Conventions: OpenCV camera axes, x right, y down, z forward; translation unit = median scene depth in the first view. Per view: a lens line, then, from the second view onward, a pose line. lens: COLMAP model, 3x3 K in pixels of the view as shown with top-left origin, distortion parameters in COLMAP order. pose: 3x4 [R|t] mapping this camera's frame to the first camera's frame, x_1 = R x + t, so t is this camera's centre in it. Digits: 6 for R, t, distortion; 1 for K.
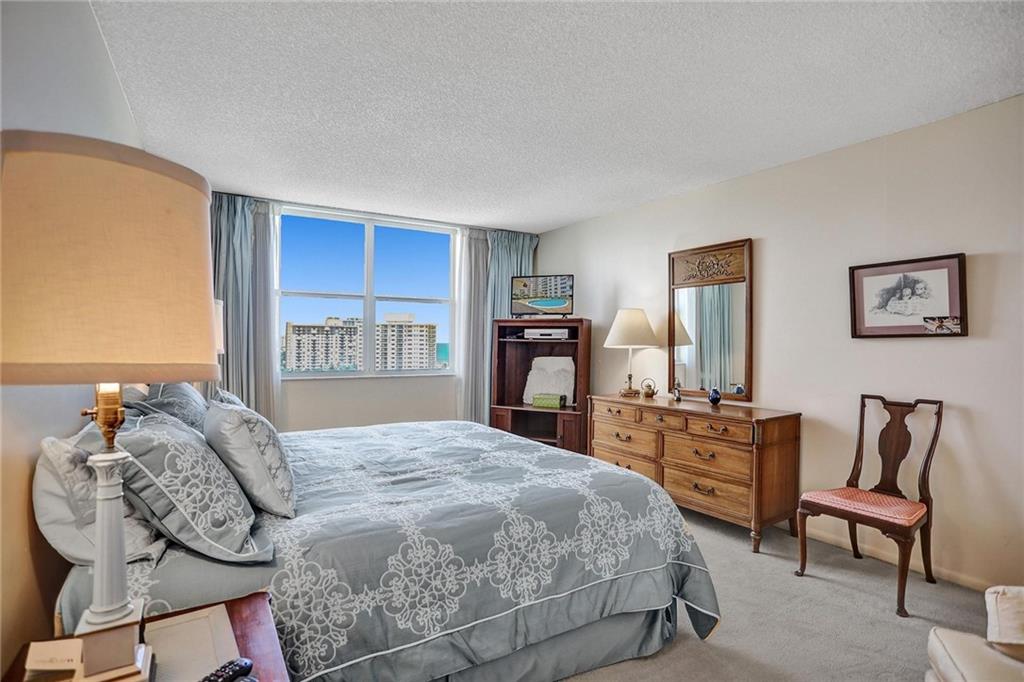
lens RADIAL K [[513.4, 0, 495.6], [0, 513.4, 342.0], [0, 0, 1]] dist [-0.013188, 0.000467]
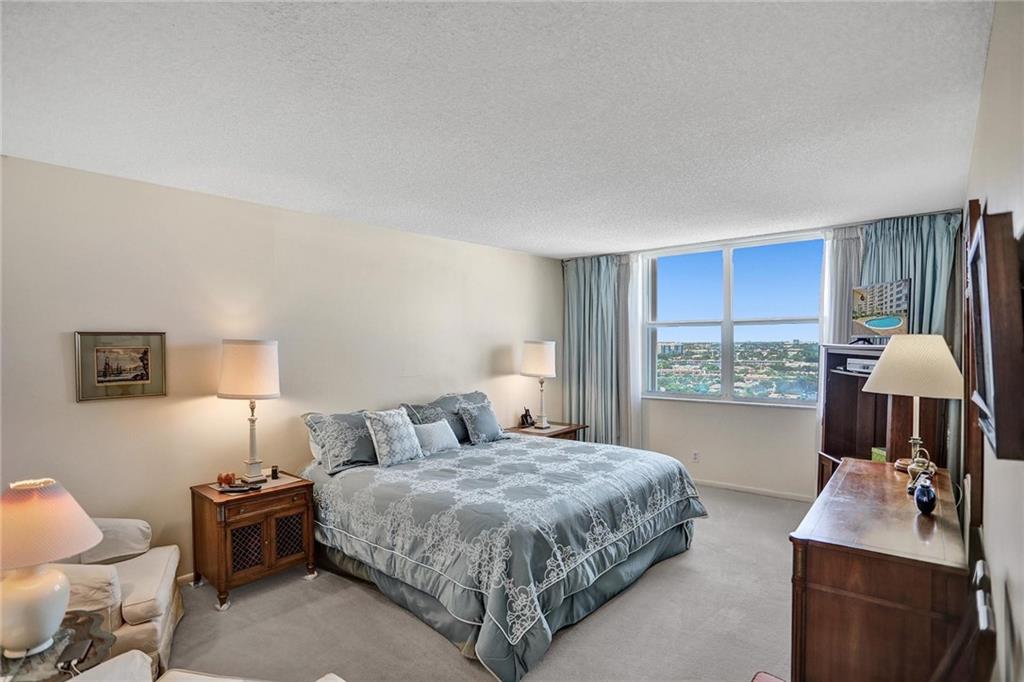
lens RADIAL K [[524.7, 0, 512.0], [0, 524.7, 341.0], [0, 0, 1]] dist [-0.058833, 0.000037]
pose [[0.321053, -0.010806, -0.947000, 0.708384], [0.009678, 0.999920, -0.008129, -0.056999], [0.947012, -0.006555, 0.321132, 0.336820]]
